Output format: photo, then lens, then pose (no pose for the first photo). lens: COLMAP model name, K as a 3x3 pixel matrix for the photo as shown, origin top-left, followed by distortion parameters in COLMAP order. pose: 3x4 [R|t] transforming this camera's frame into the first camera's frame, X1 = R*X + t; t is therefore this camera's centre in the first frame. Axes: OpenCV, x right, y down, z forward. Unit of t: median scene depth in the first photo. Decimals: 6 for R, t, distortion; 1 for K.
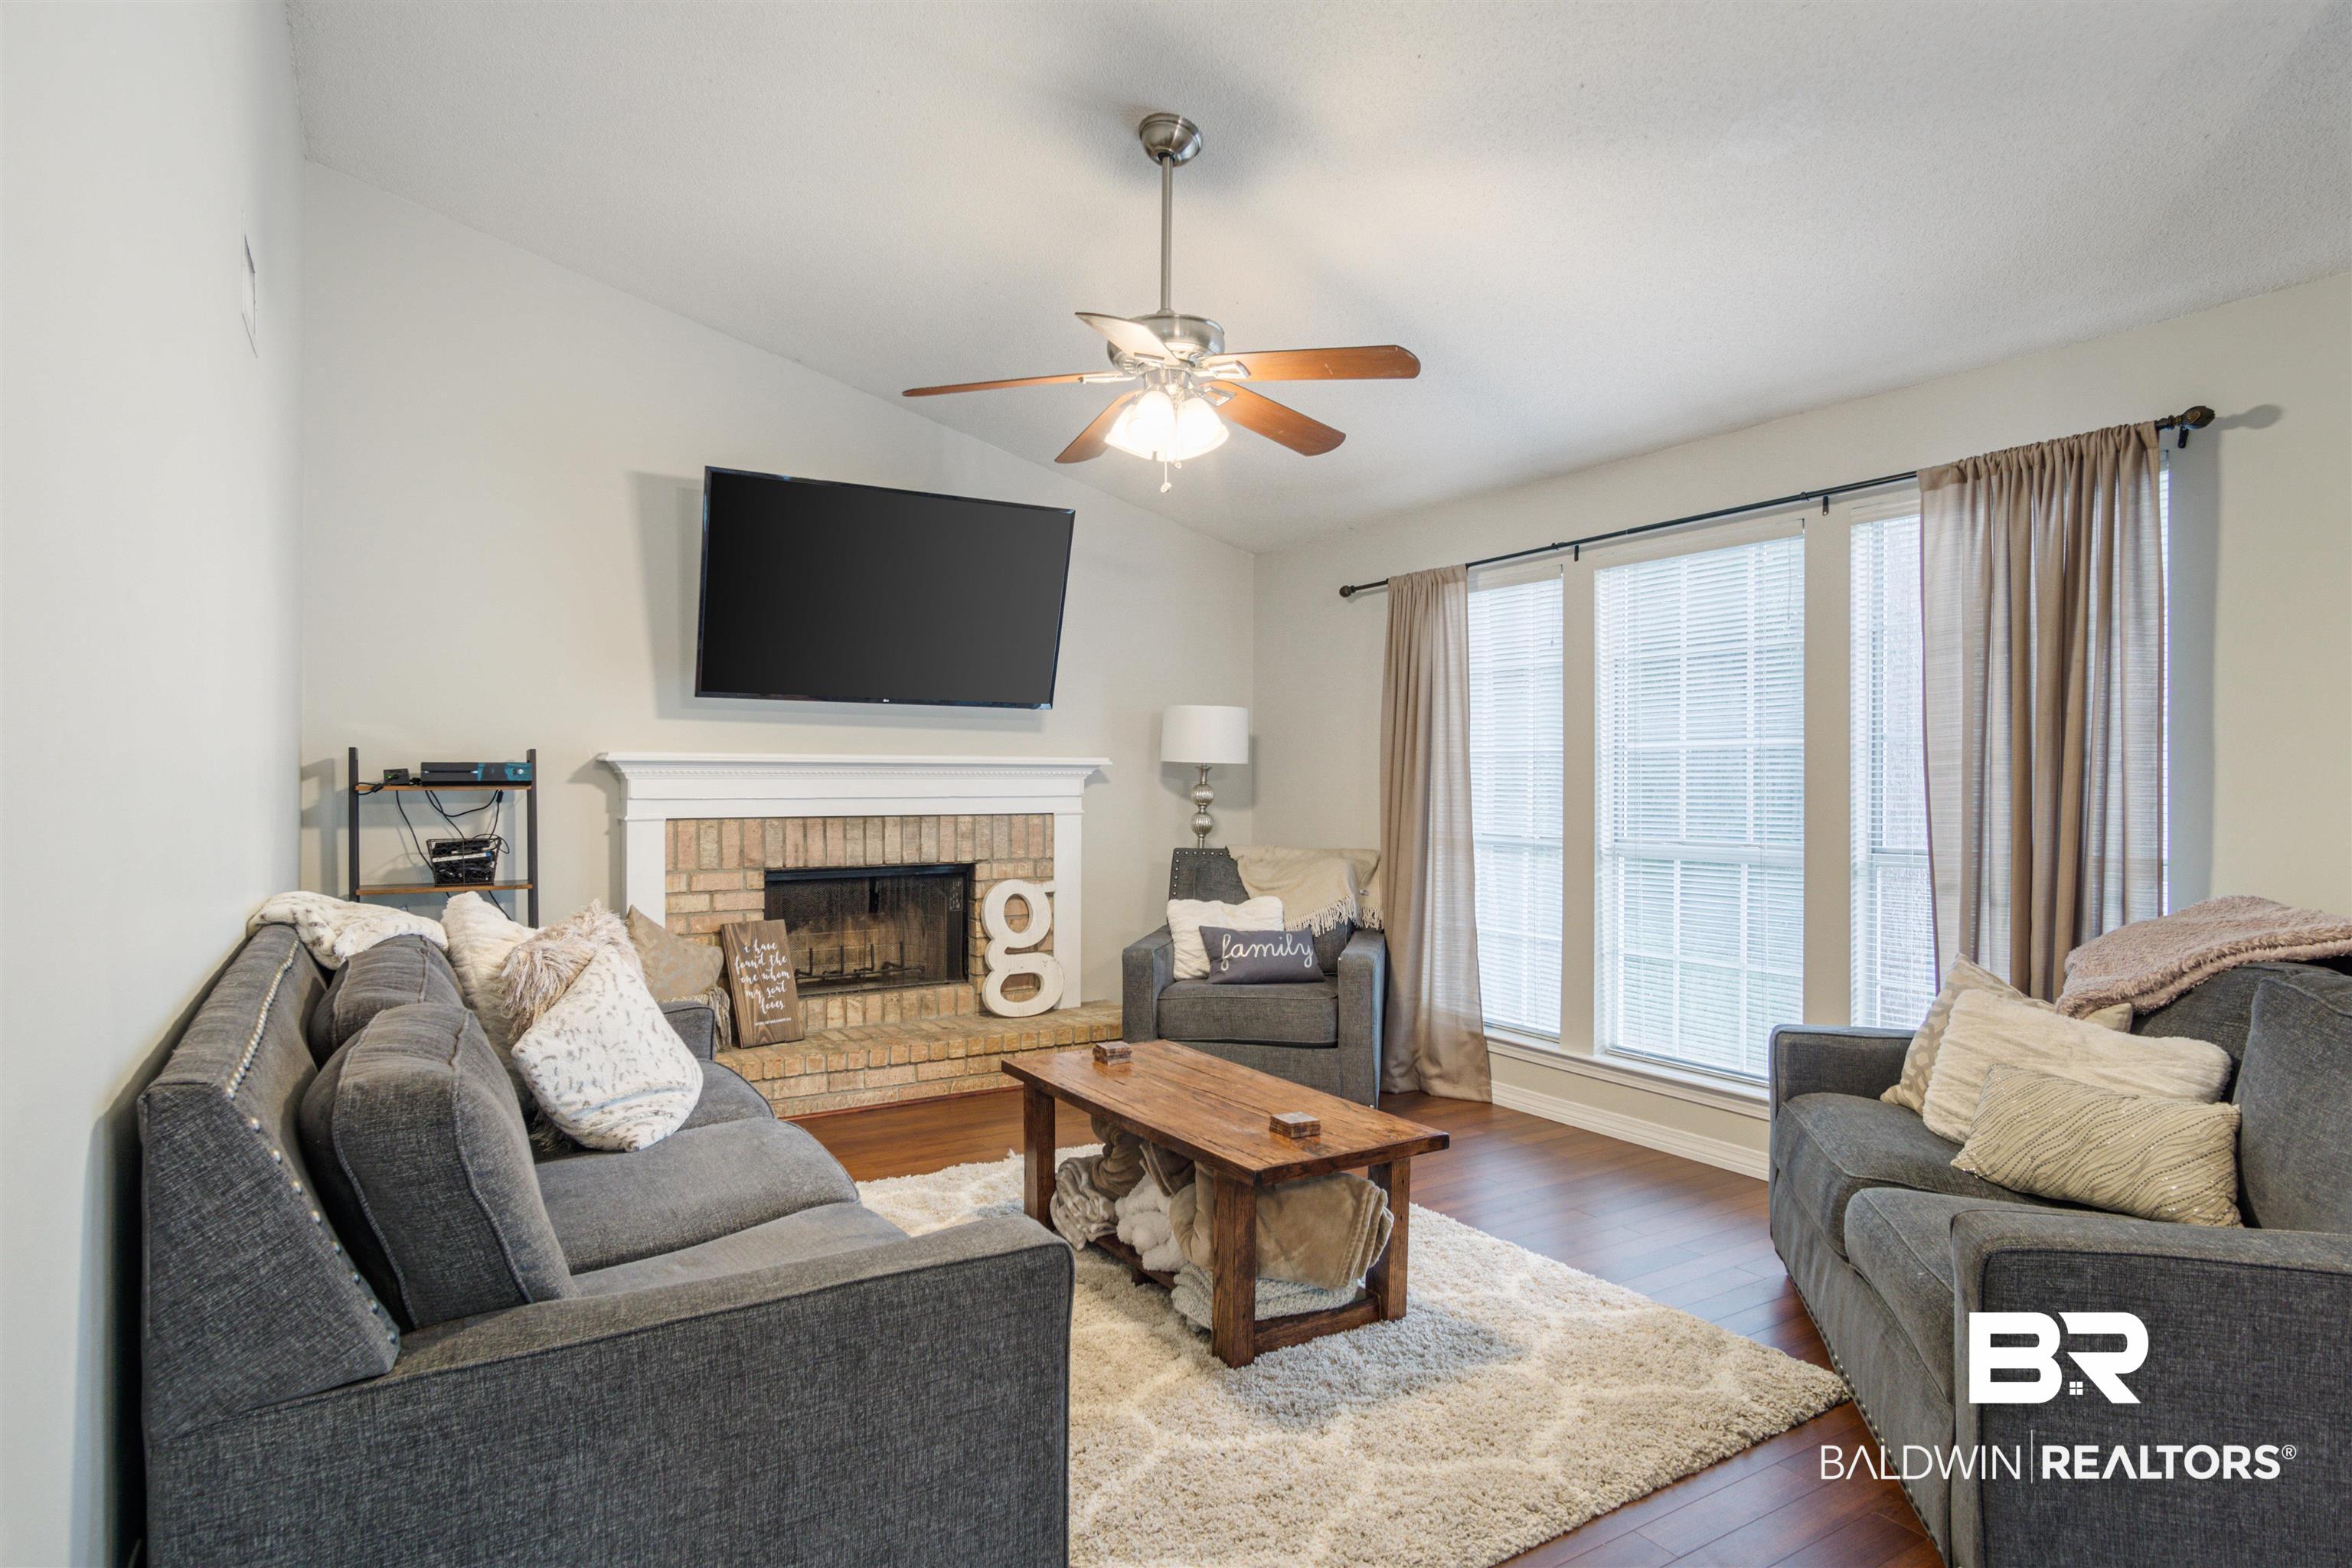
lens RADIAL K [[1261.2, 0, 1188.2], [0, 1261.2, 797.2], [0, 0, 1]] dist [-0.010696, 0.007517]
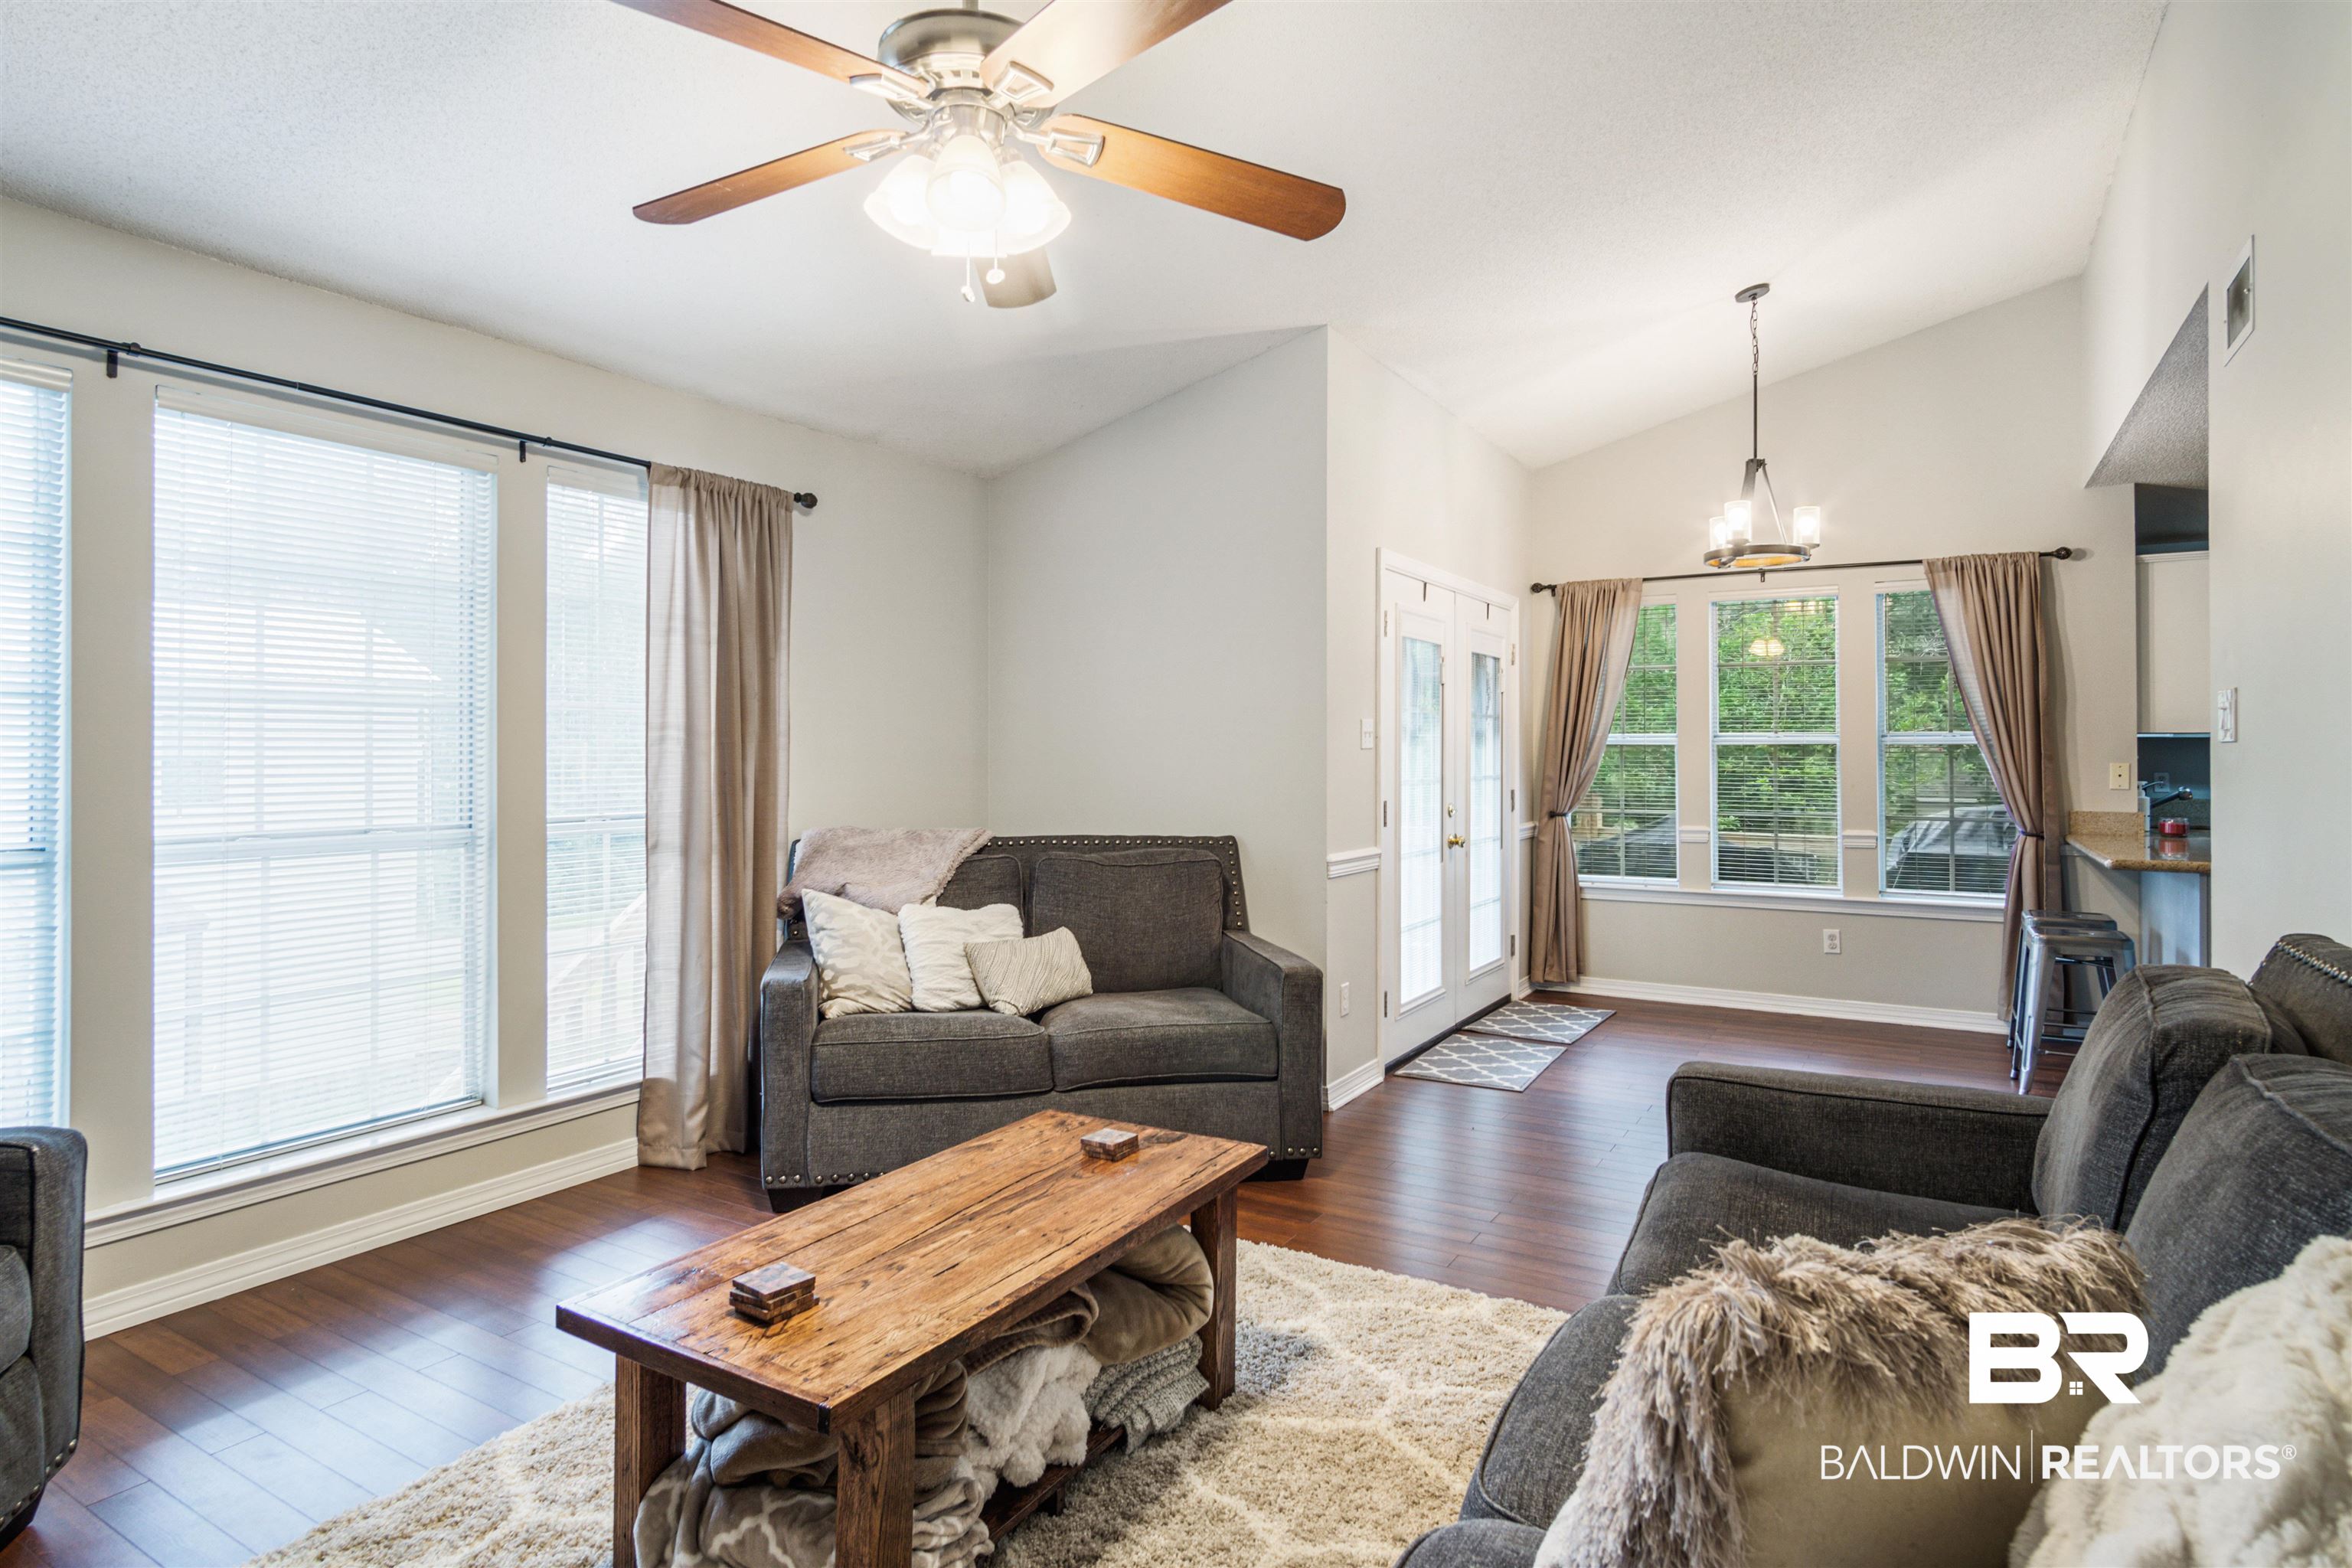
lens RADIAL K [[1261.2, 0, 1158.6], [0, 1261.2, 726.6], [0, 0, 1]] dist [-0.010696, 0.007517]
pose [[-0.434361, 0.015407, 0.900607, -0.505051], [0.005159, 0.999880, -0.014617, -0.012625], [-0.900724, -0.001703, -0.434389, 0.941652]]
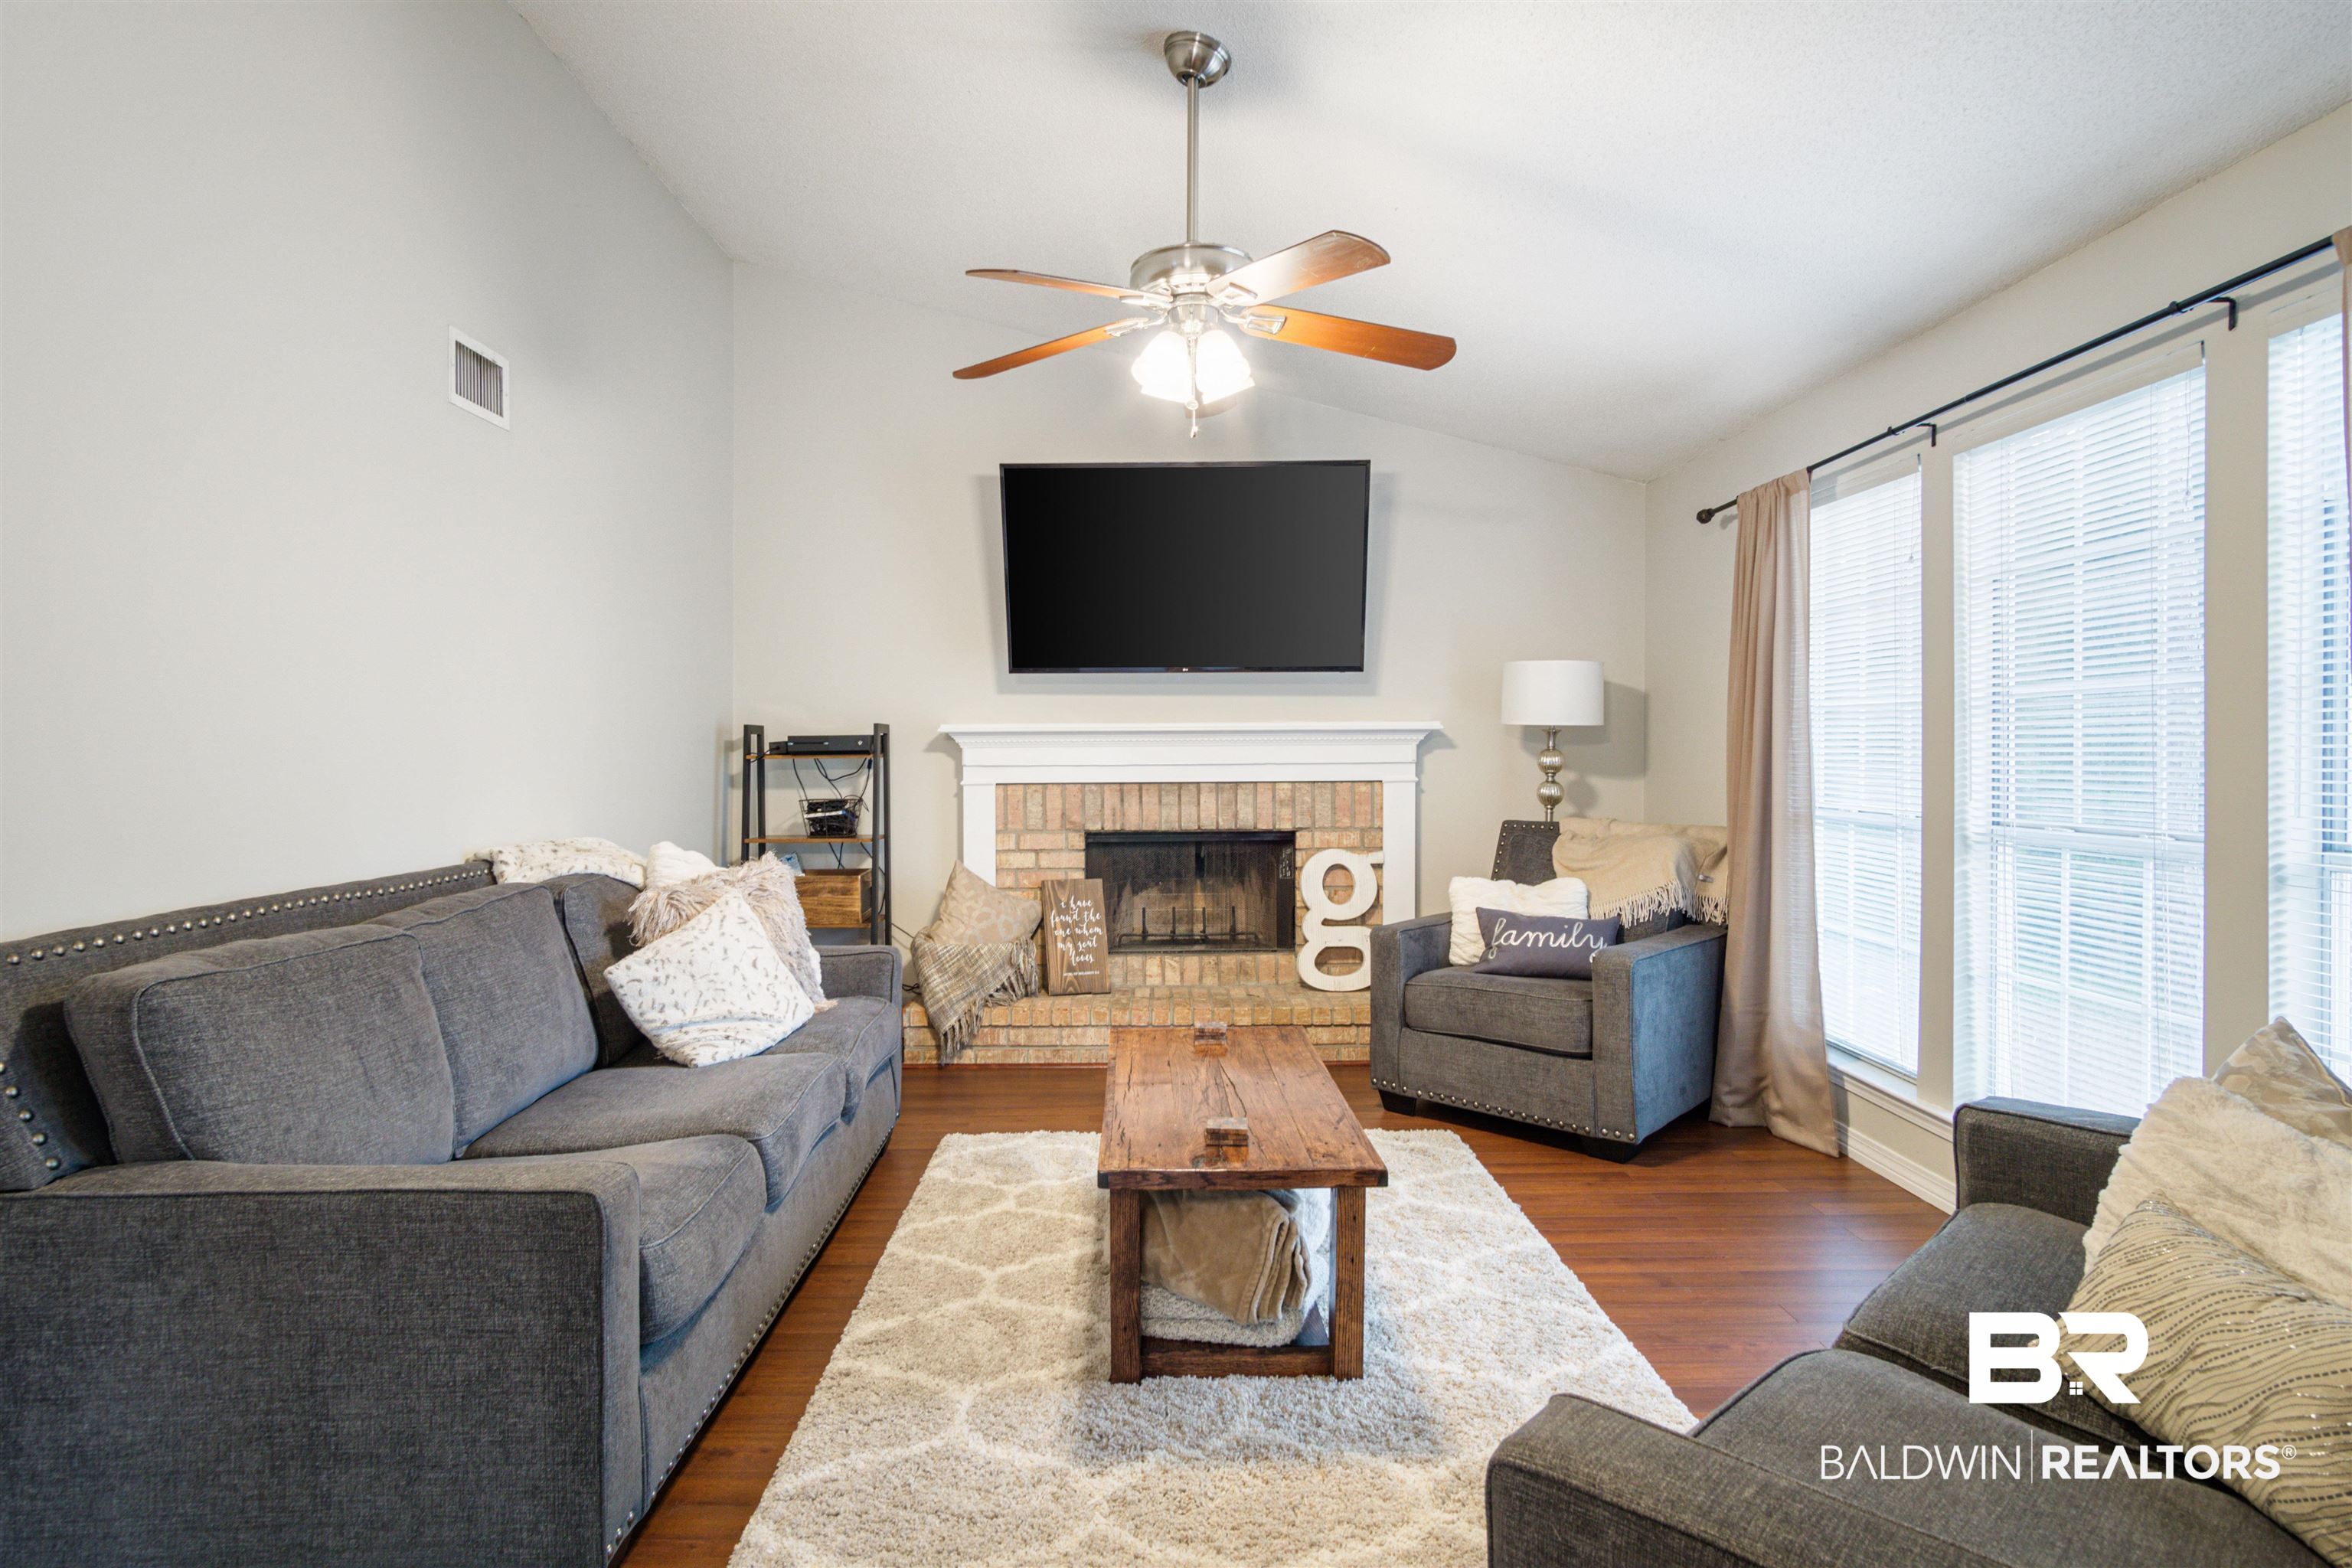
lens RADIAL K [[1261.2, 0, 1183.1], [0, 1261.2, 765.6], [0, 0, 1]] dist [-0.010696, 0.007517]
pose [[0.856573, -0.000202, -0.516026, 0.360879], [0.000861, 0.999999, 0.001037, 0.000295], [0.516025, -0.001333, 0.856572, 0.153821]]
